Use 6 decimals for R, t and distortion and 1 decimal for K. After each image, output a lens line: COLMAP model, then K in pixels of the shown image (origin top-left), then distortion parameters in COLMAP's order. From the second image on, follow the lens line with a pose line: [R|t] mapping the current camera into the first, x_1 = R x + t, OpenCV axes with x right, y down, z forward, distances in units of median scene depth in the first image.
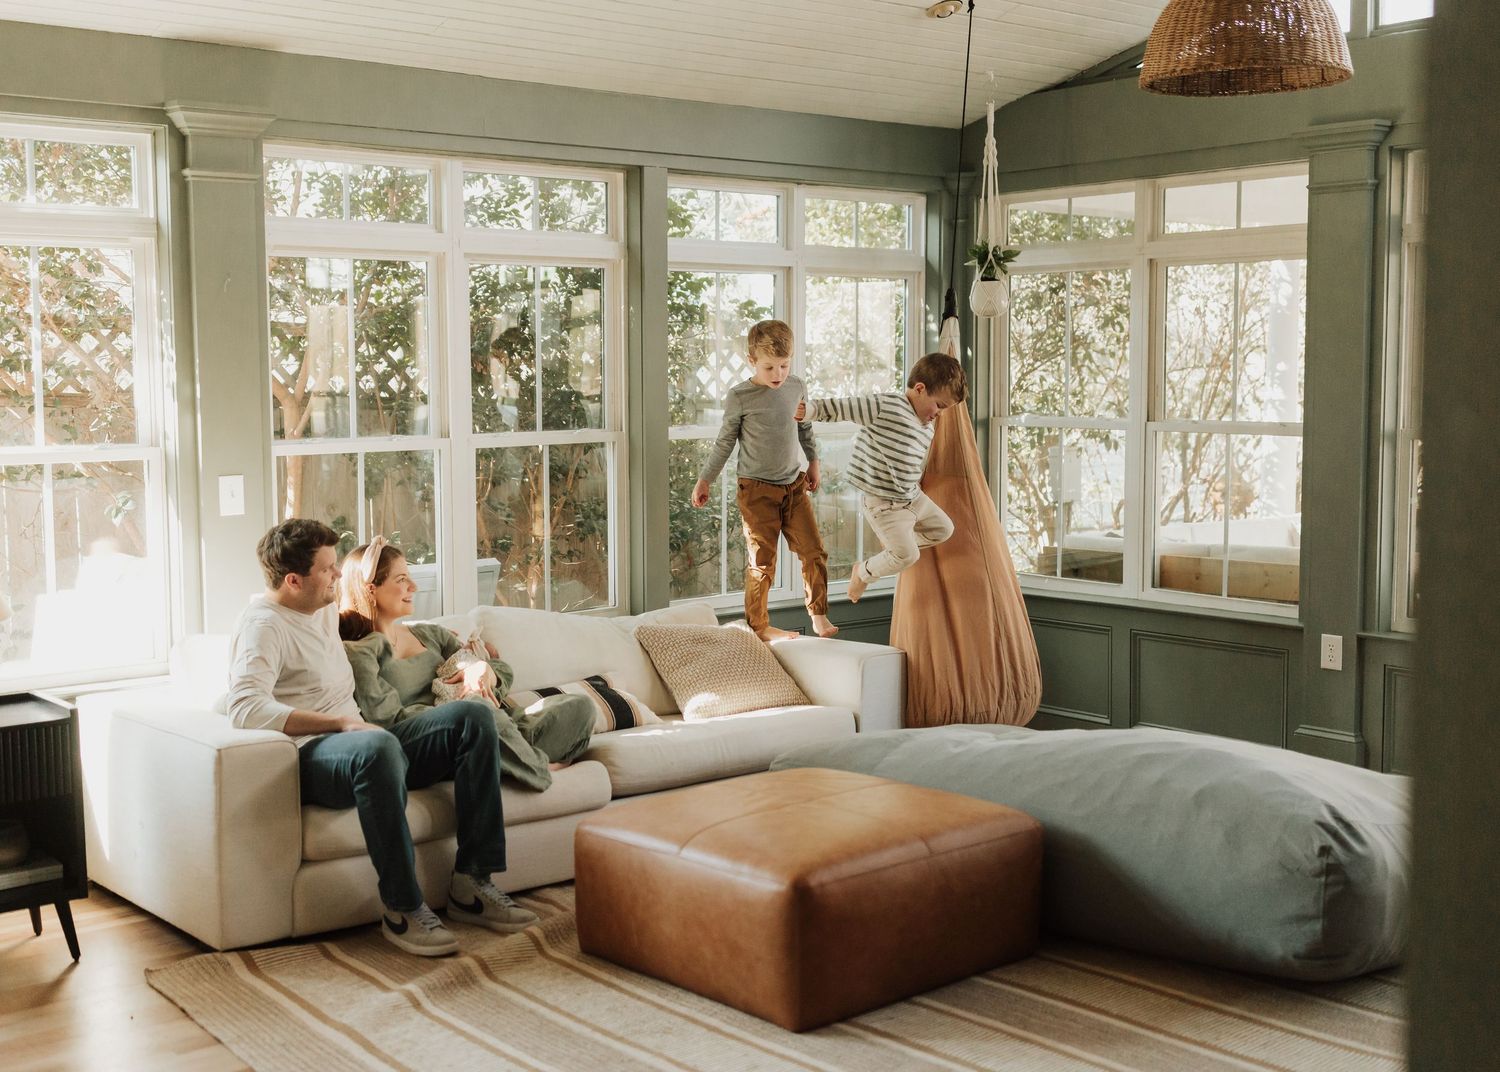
lens RADIAL K [[1834.7, 0, 750.0], [0, 1834.7, 536.0], [0, 0, 1]] dist [-0.000230, 0.001945]
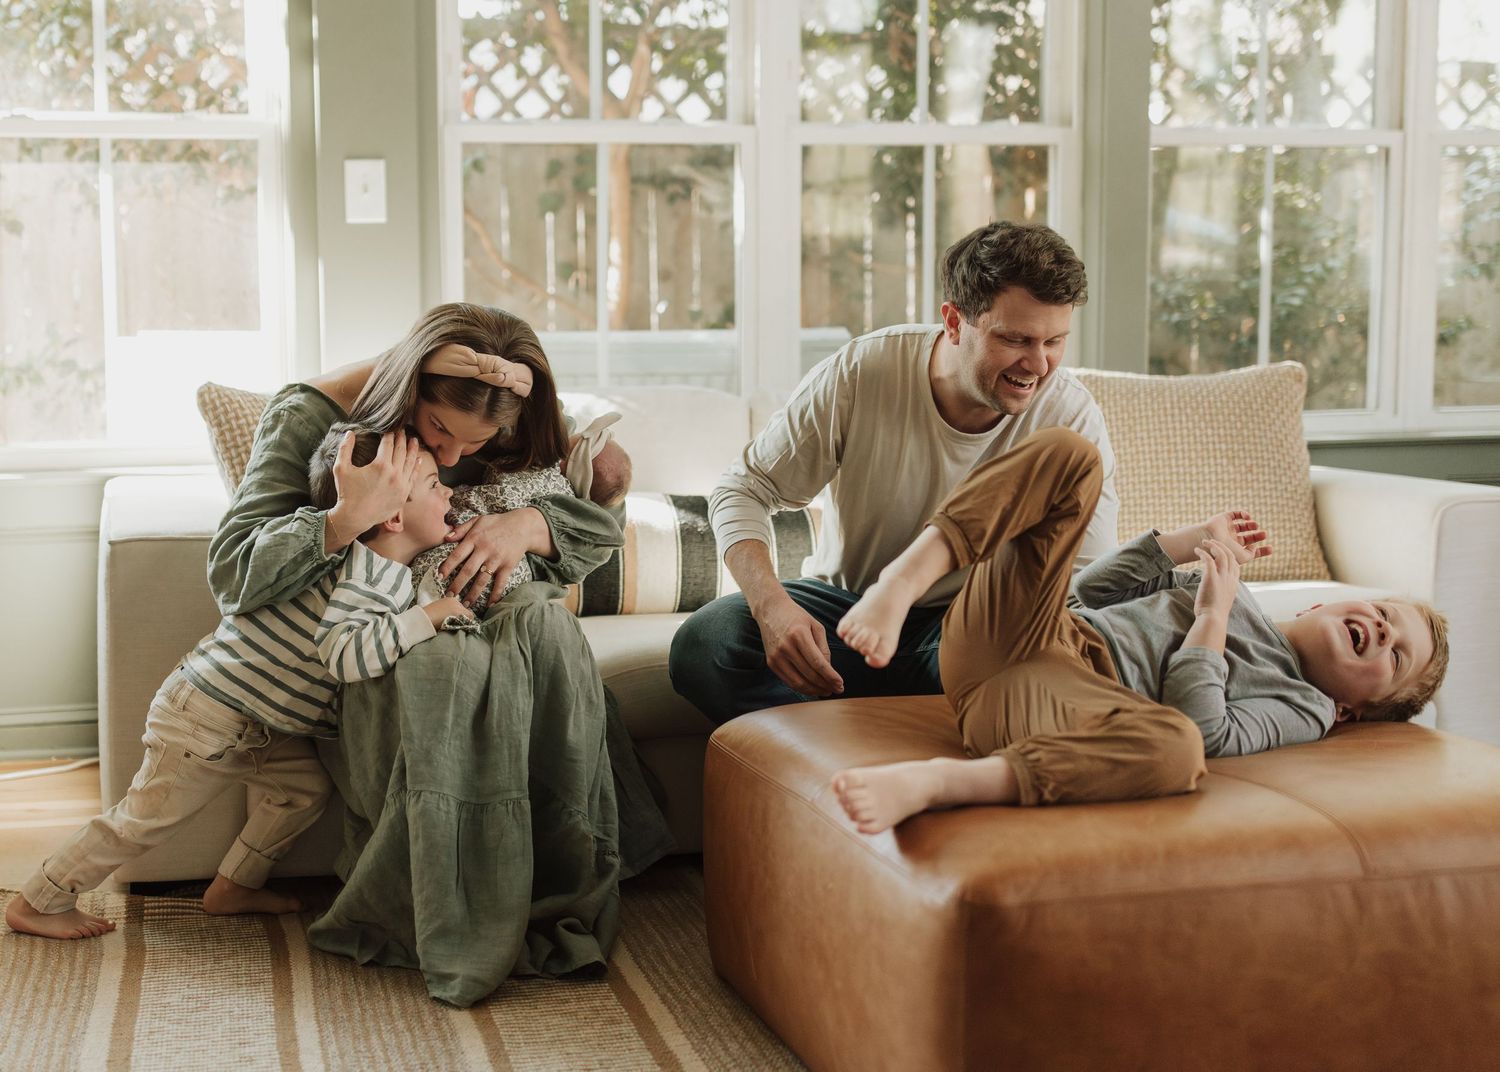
lens RADIAL K [[1834.7, 0, 750.0], [0, 1834.7, 536.0], [0, 0, 1]] dist [-0.000230, 0.001945]
pose [[0.880964, 0.039833, -0.471504, 0.167927], [-0.040664, 0.999137, 0.008430, 0.101667], [0.471433, 0.011746, 0.881824, 0.582372]]
